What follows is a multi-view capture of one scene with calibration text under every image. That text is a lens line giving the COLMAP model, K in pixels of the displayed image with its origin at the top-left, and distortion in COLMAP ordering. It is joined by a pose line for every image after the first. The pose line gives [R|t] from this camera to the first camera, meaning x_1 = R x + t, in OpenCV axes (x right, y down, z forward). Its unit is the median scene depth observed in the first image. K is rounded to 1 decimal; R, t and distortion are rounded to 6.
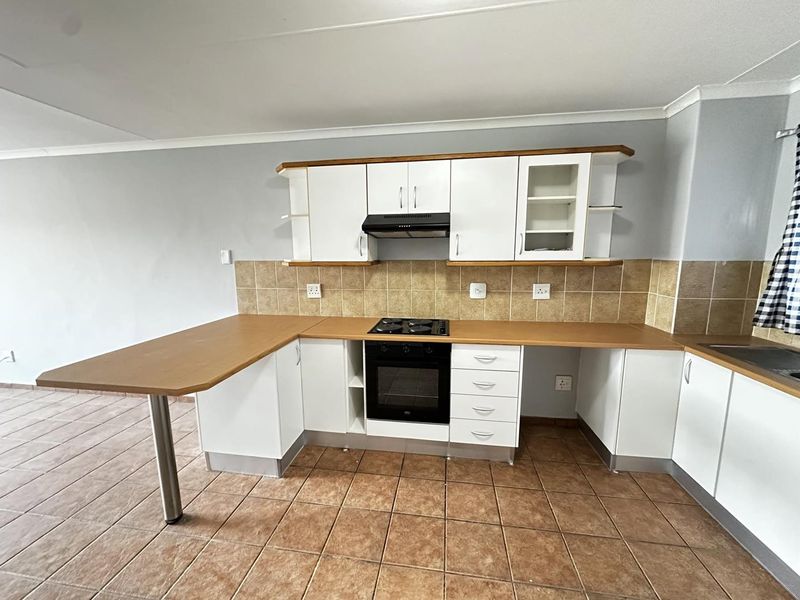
lens RADIAL K [[319.1, 0, 399.7], [0, 319.1, 300.1], [0, 0, 1]] dist [0.007731, 0.000182]
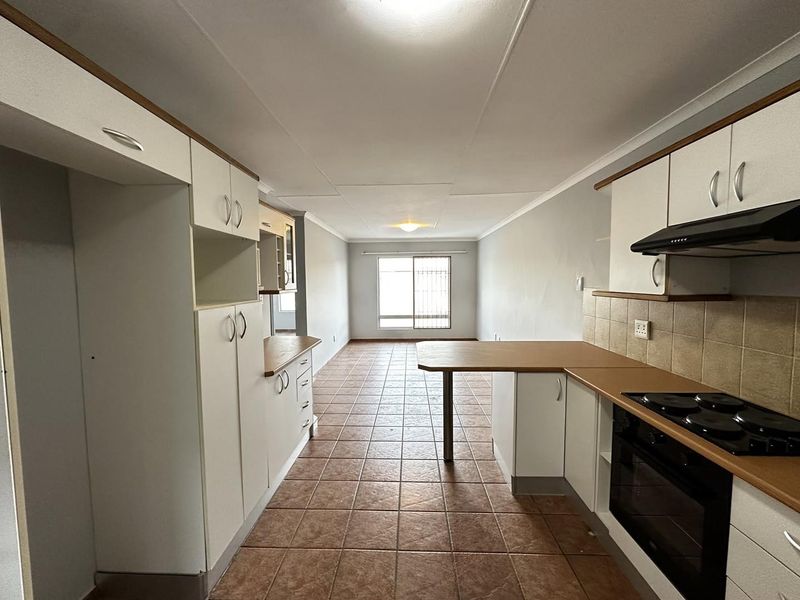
lens RADIAL K [[319.1, 0, 399.0], [0, 319.1, 300.5], [0, 0, 1]] dist [0.007731, 0.000182]
pose [[0.117287, 0.069807, -0.990642, 0.532377], [-0.132633, 0.989691, 0.054037, -0.076285], [0.984201, 0.125054, 0.125337, 0.385909]]
